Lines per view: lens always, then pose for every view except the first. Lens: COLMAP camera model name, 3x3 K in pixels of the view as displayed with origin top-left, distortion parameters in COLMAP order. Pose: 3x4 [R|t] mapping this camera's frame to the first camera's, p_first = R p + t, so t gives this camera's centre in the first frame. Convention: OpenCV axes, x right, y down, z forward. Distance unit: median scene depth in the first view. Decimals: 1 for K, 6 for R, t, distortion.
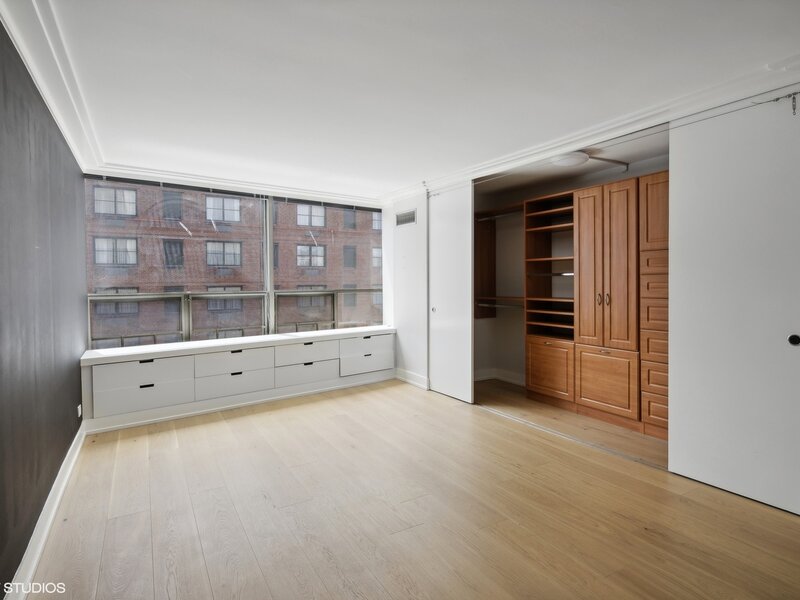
lens RADIAL K [[450.0, 0, 383.2], [0, 450.0, 284.1], [0, 0, 1]] dist [0.003300, -0.000469]
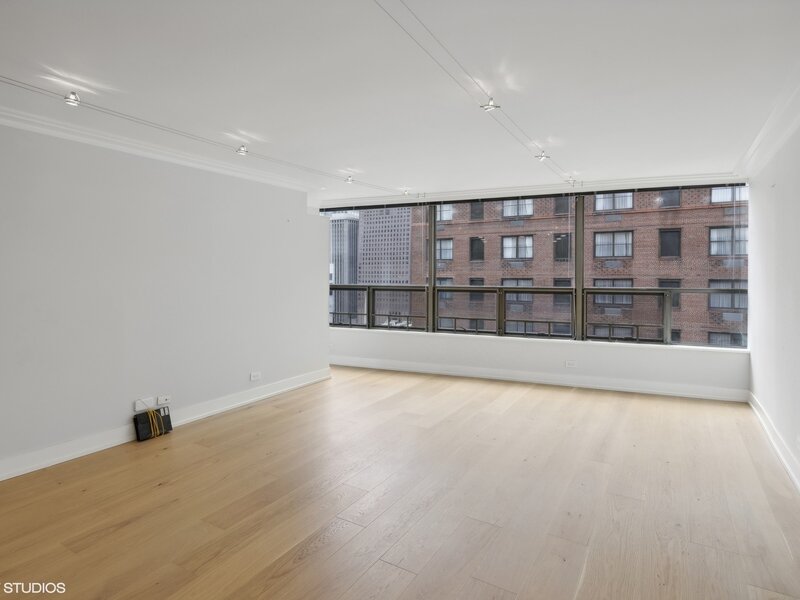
lens RADIAL K [[450.0, 0, 399.8], [0, 450.0, 291.6], [0, 0, 1]] dist [0.003300, -0.000469]
pose [[0.516577, 0.035873, -0.855489, 0.245471], [-0.006896, 0.999264, 0.037738, -0.001747], [0.856213, -0.013595, 0.516444, 0.136183]]
